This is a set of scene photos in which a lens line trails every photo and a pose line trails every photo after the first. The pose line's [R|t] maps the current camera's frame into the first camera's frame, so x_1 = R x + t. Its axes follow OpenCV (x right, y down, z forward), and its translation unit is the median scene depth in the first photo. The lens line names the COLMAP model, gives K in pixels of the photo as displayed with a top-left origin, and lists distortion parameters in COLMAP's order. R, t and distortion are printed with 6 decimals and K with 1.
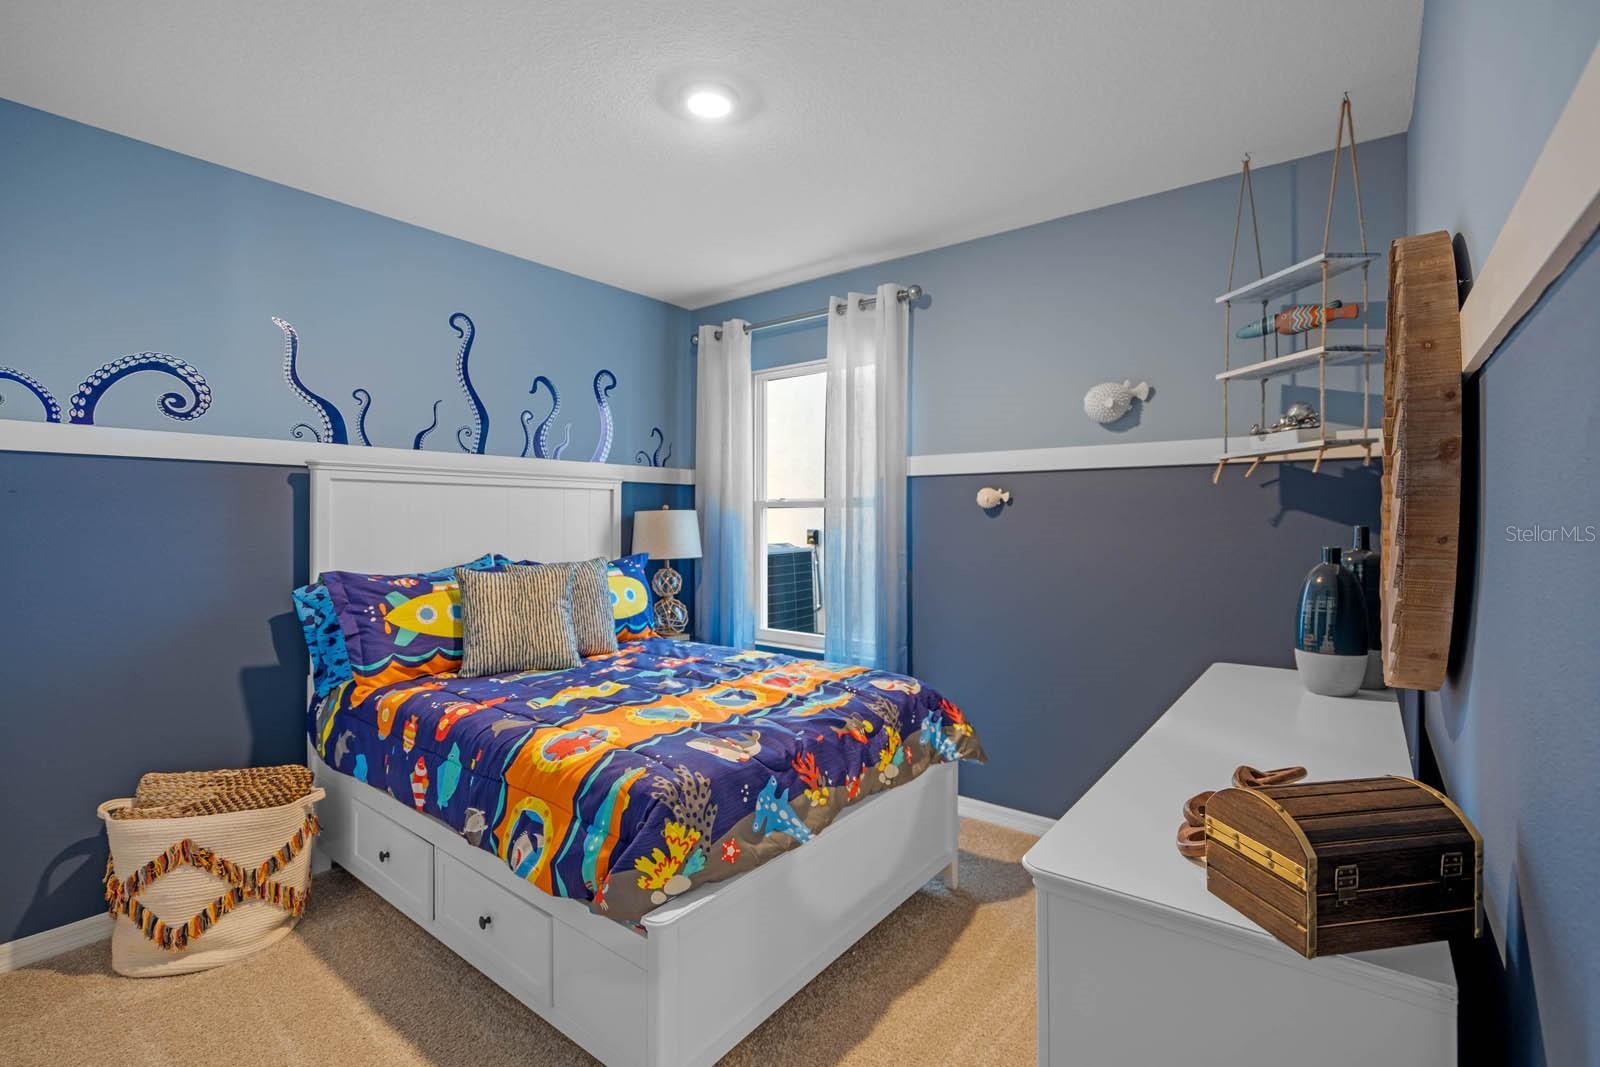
lens RADIAL K [[713.4, 0, 836.7], [0, 713.4, 543.2], [0, 0, 1]] dist [-0.005120, 0.000736]
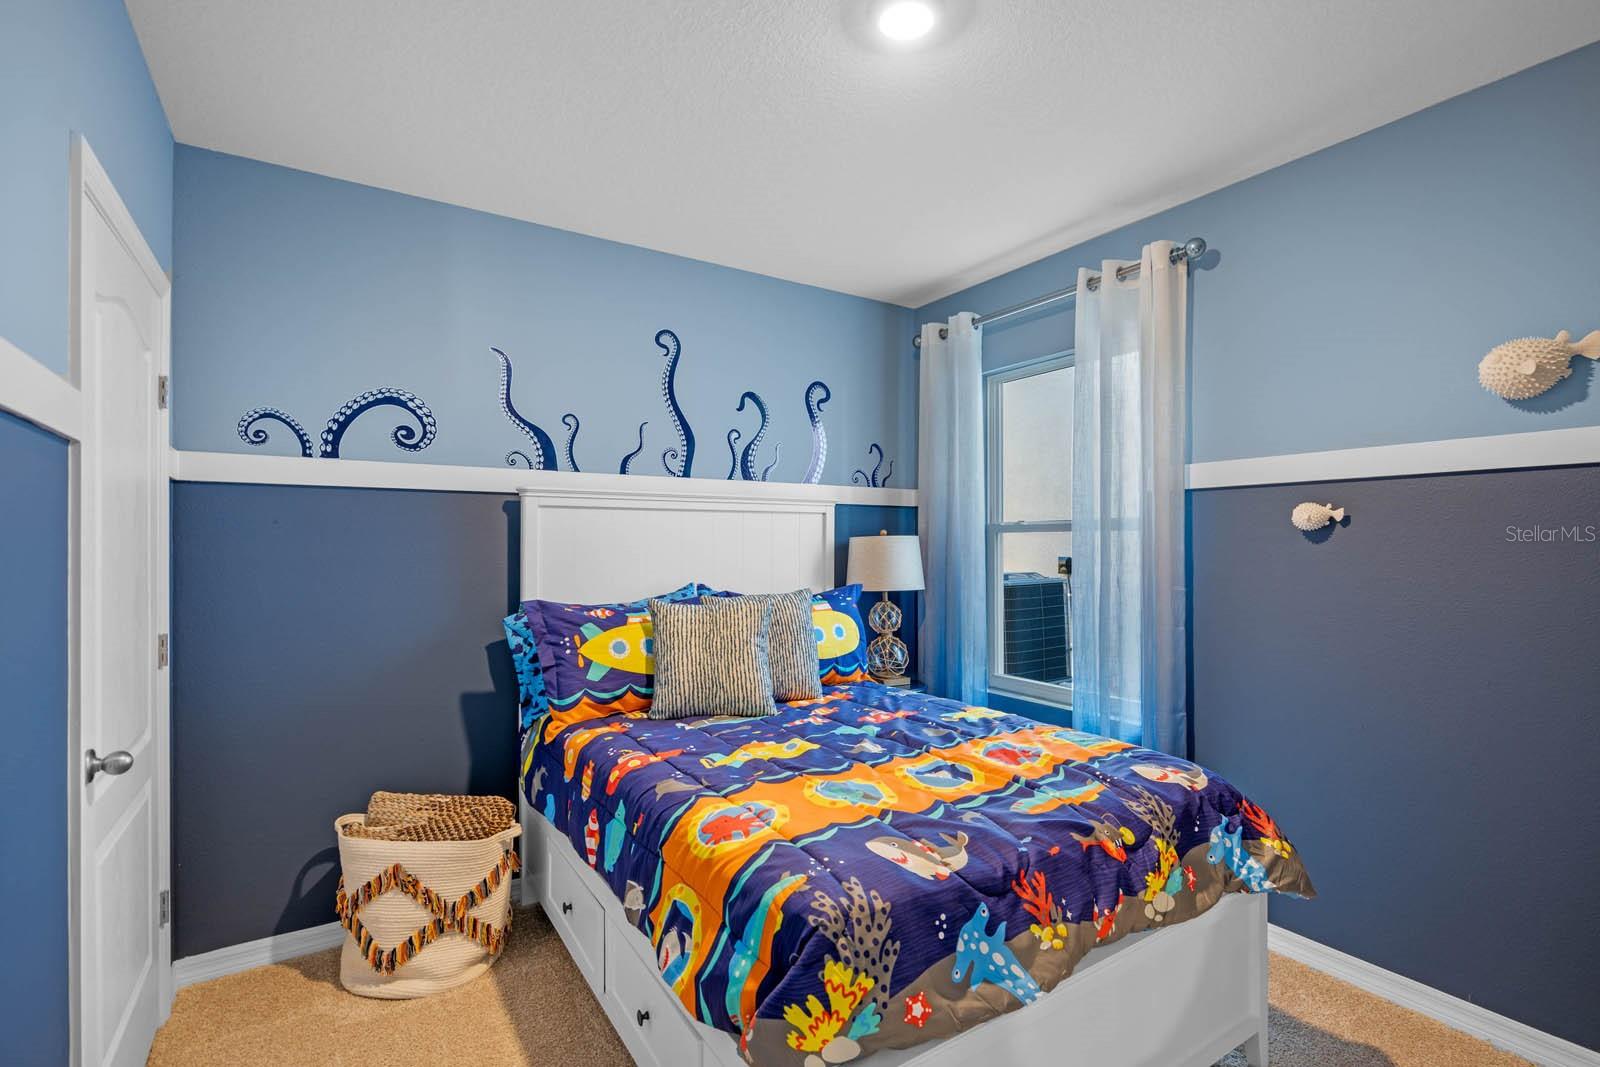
lens RADIAL K [[713.4, 0, 836.7], [0, 713.4, 543.2], [0, 0, 1]] dist [-0.005120, 0.000736]
pose [[0.937485, -0.001333, -0.348022, 0.019802], [-0.010762, 0.999403, -0.032818, -0.010604], [0.347858, 0.034512, 0.936912, 0.223372]]
